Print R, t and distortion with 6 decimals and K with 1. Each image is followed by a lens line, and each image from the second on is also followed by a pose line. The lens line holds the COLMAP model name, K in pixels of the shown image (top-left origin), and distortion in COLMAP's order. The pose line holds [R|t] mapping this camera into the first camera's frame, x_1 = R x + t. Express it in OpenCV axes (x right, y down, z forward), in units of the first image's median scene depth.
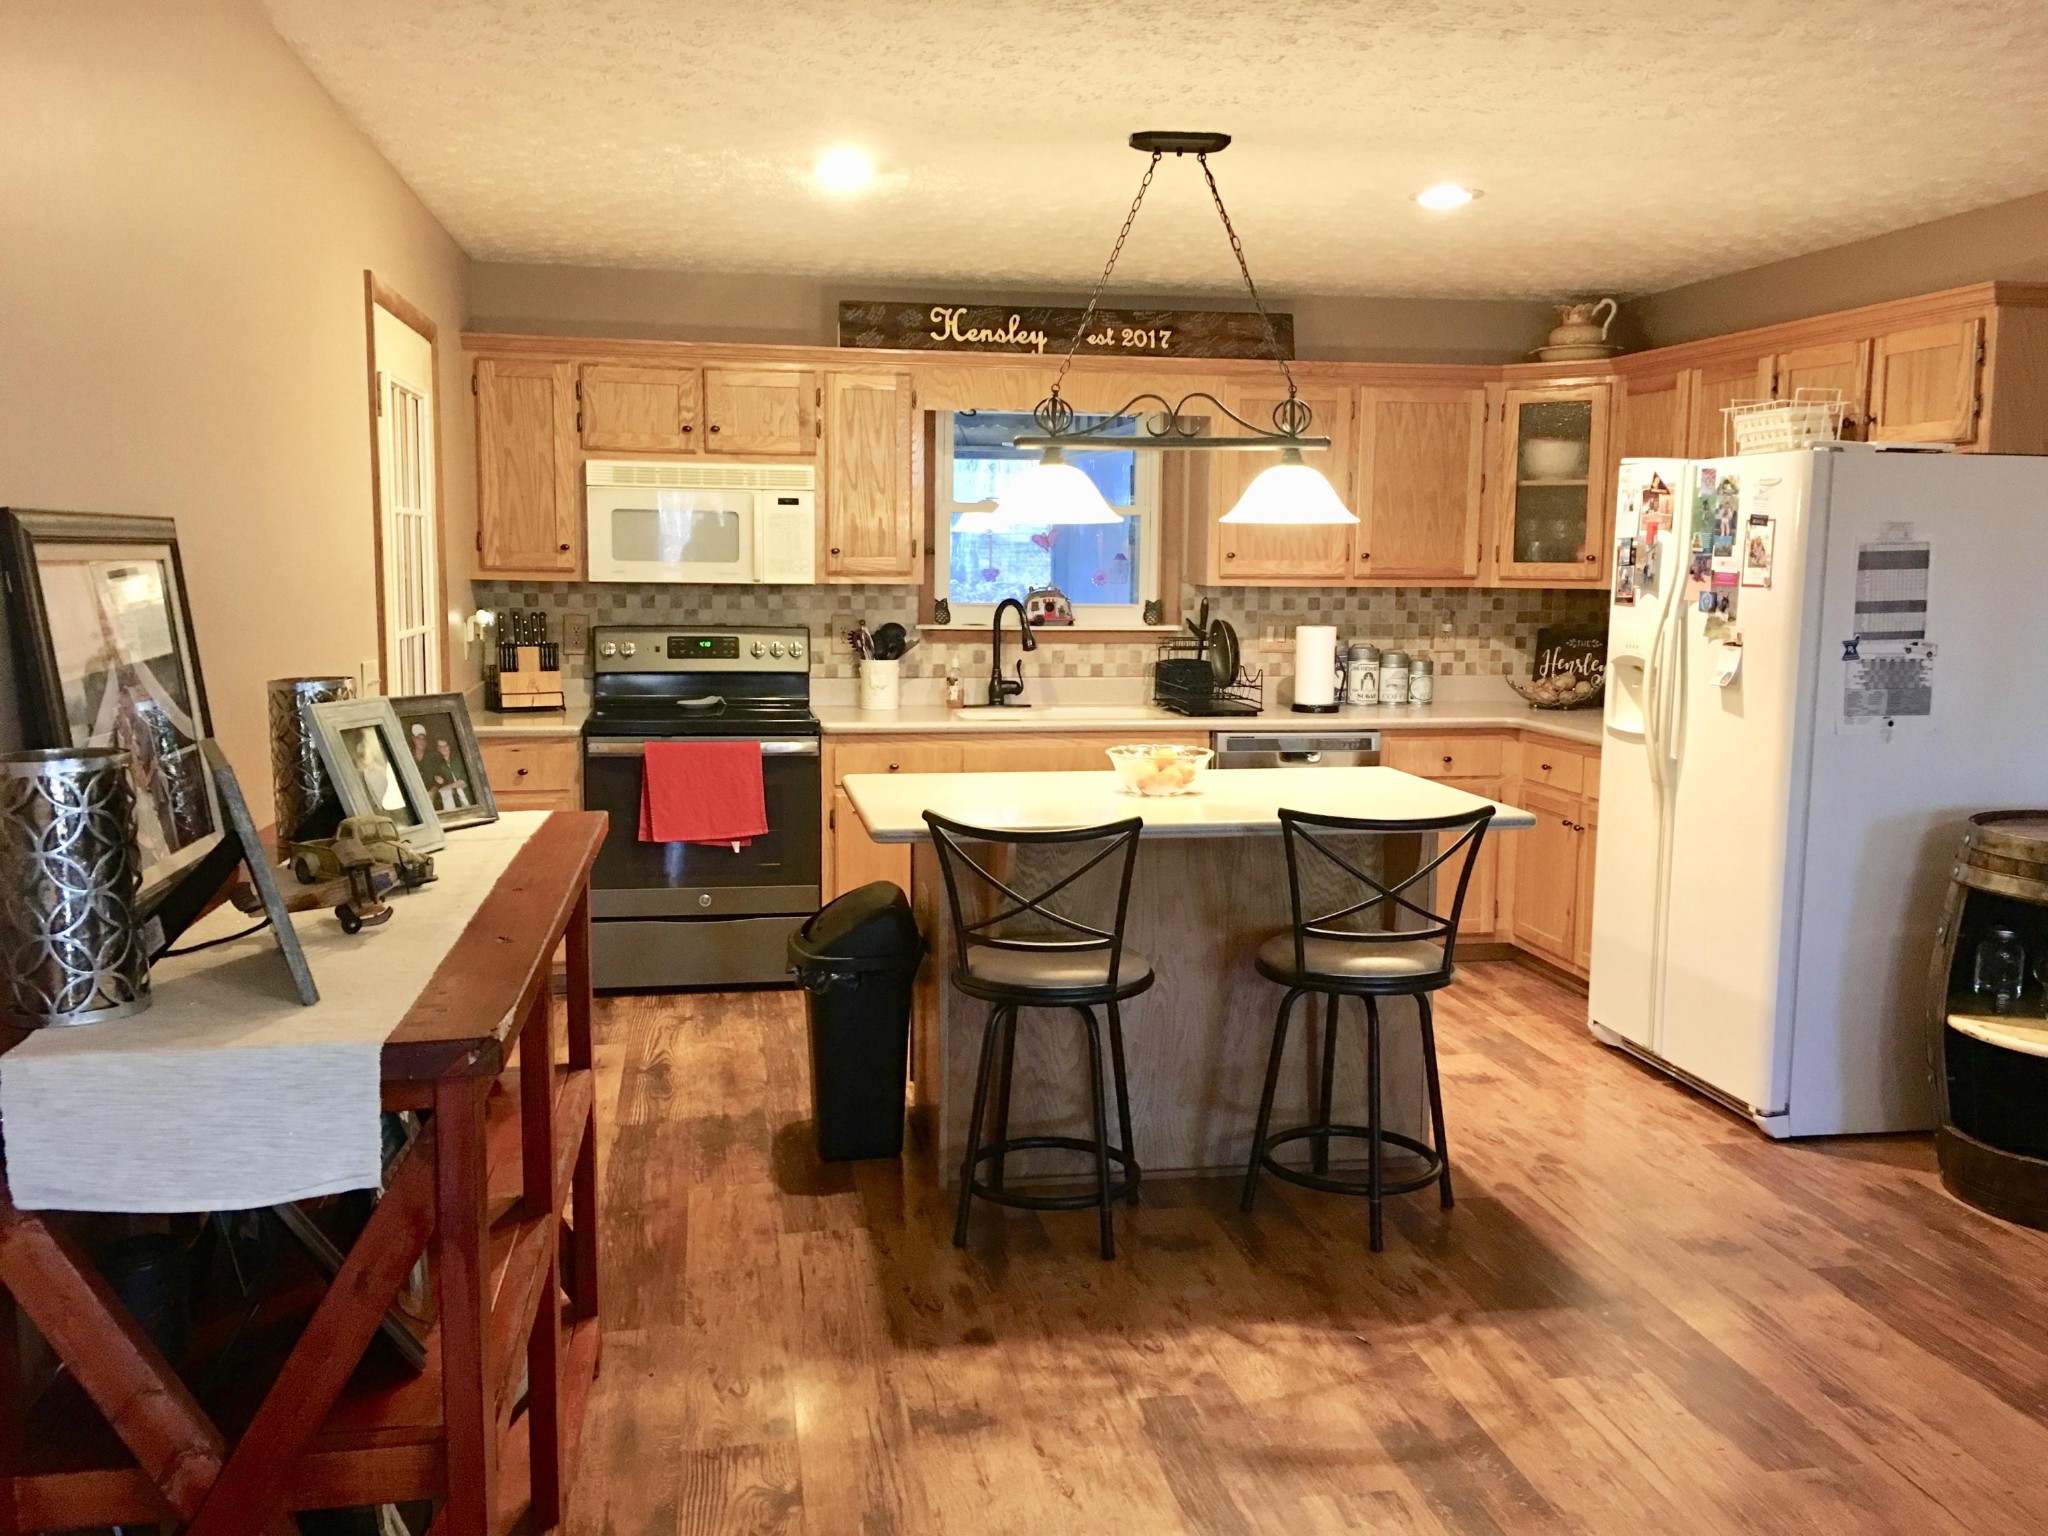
lens RADIAL K [[1706.7, 0, 1026.7], [0, 1706.7, 775.1], [0, 0, 1]] dist [0.063913, -0.069379]
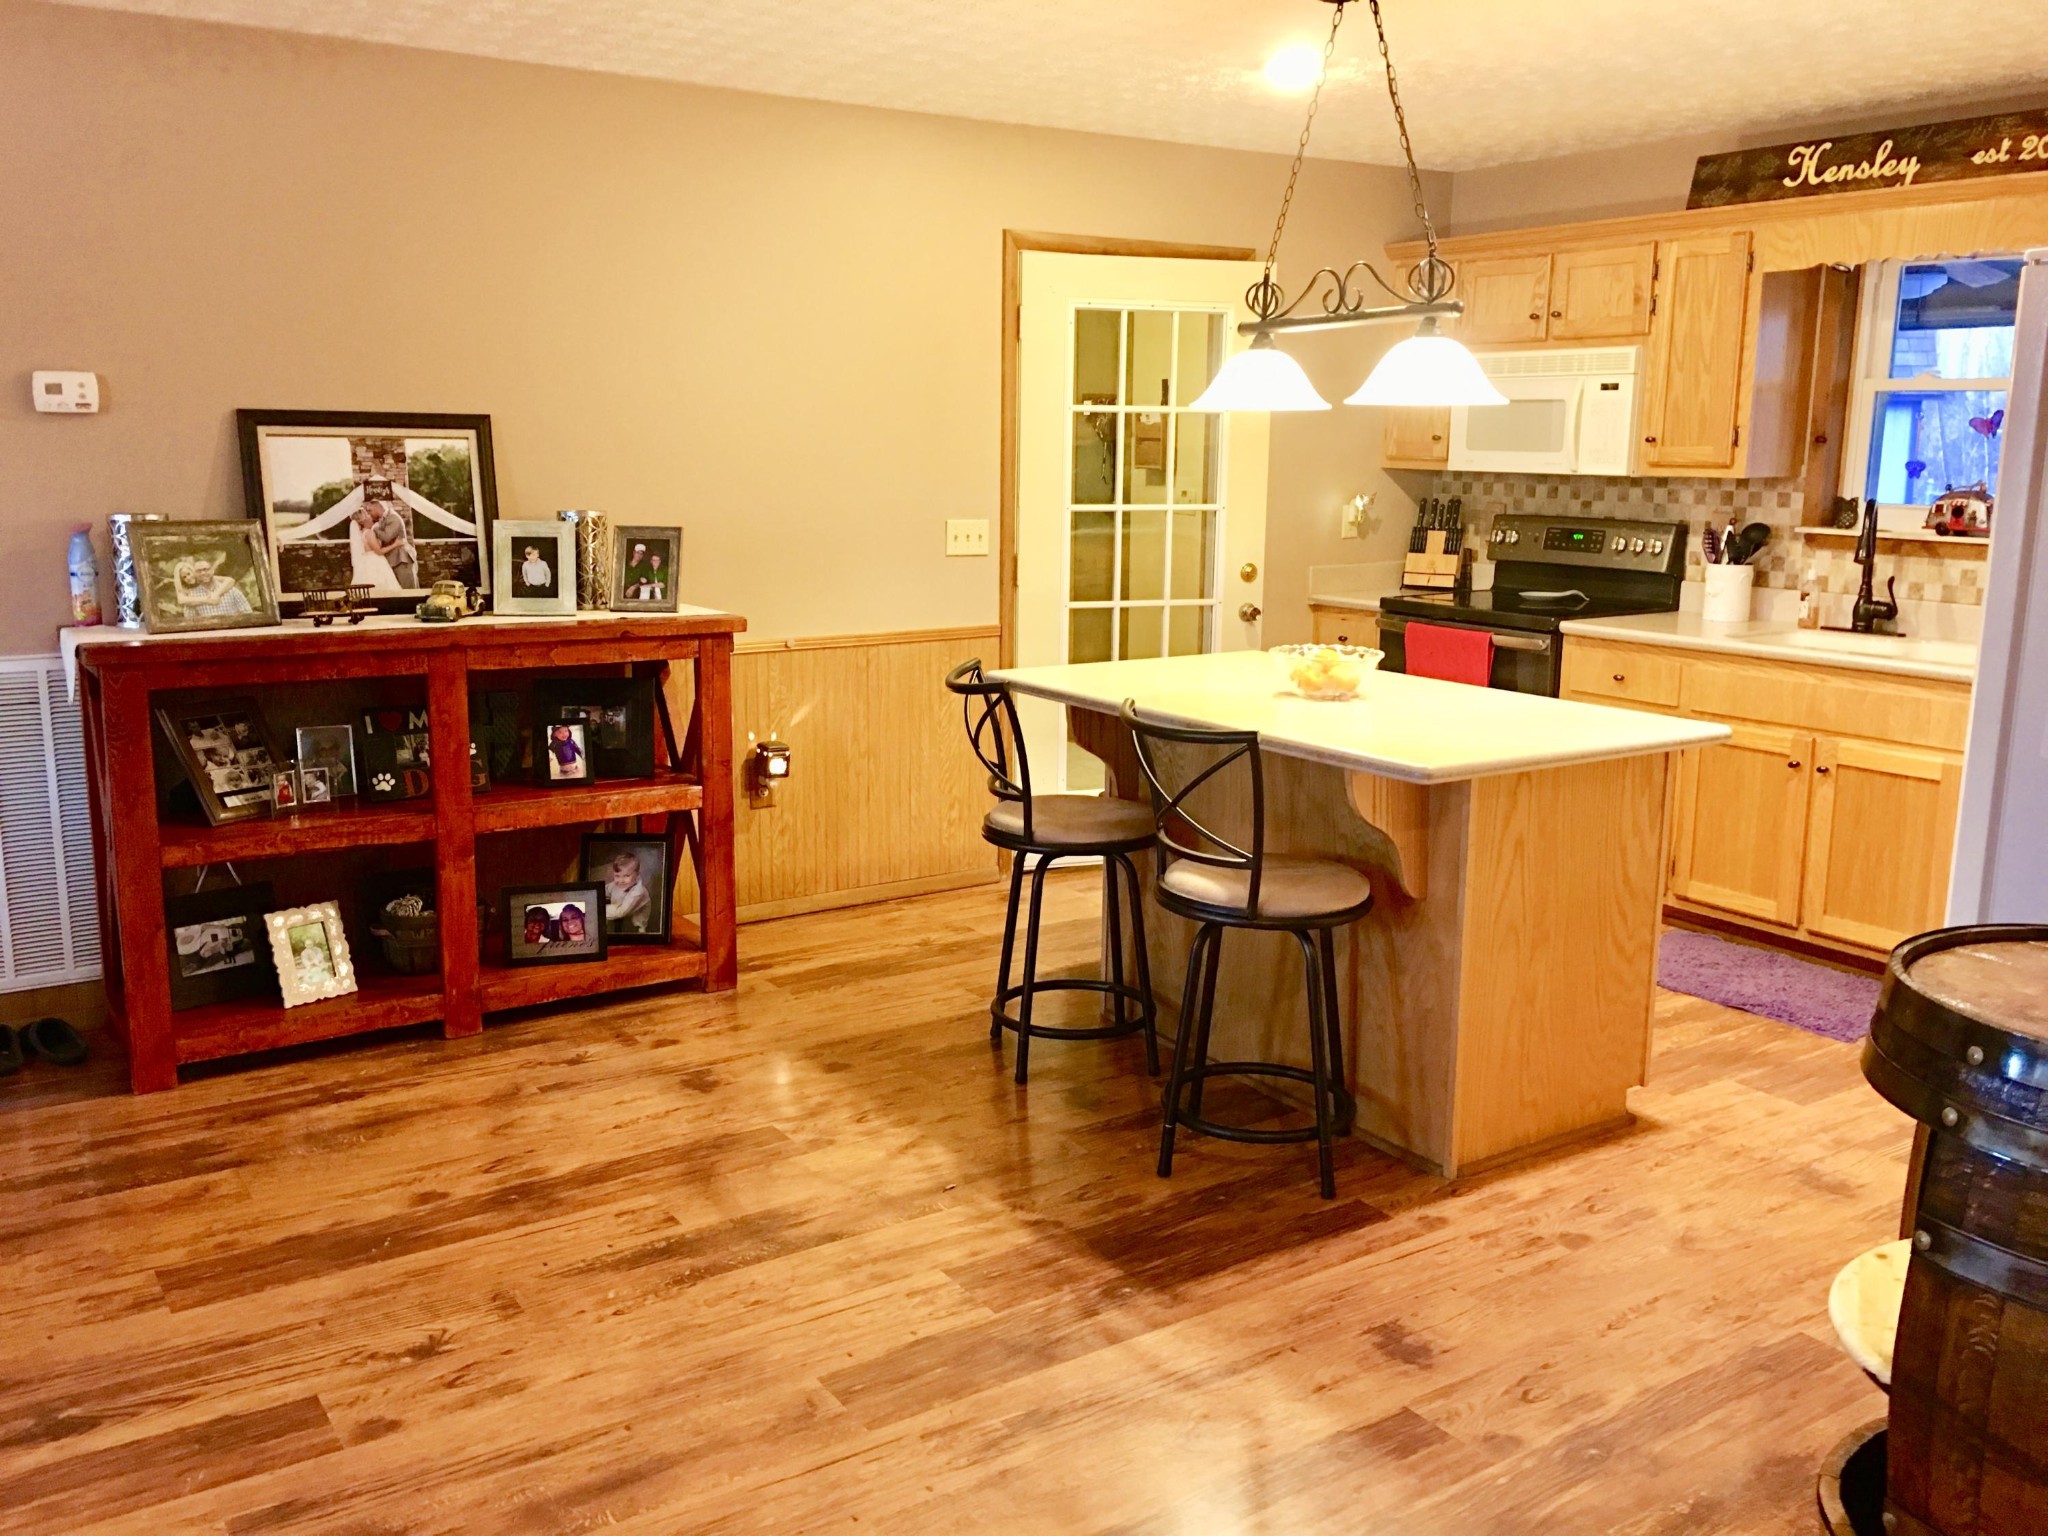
lens RADIAL K [[1706.7, 0, 1024.0], [0, 1706.7, 762.9], [0, 0, 1]] dist [0.063913, -0.069379]
pose [[0.415067, 0.169088, -0.893940, 0.602176], [-0.123755, 0.983938, 0.128650, -0.037753], [0.901335, 0.057231, 0.429325, 0.311501]]
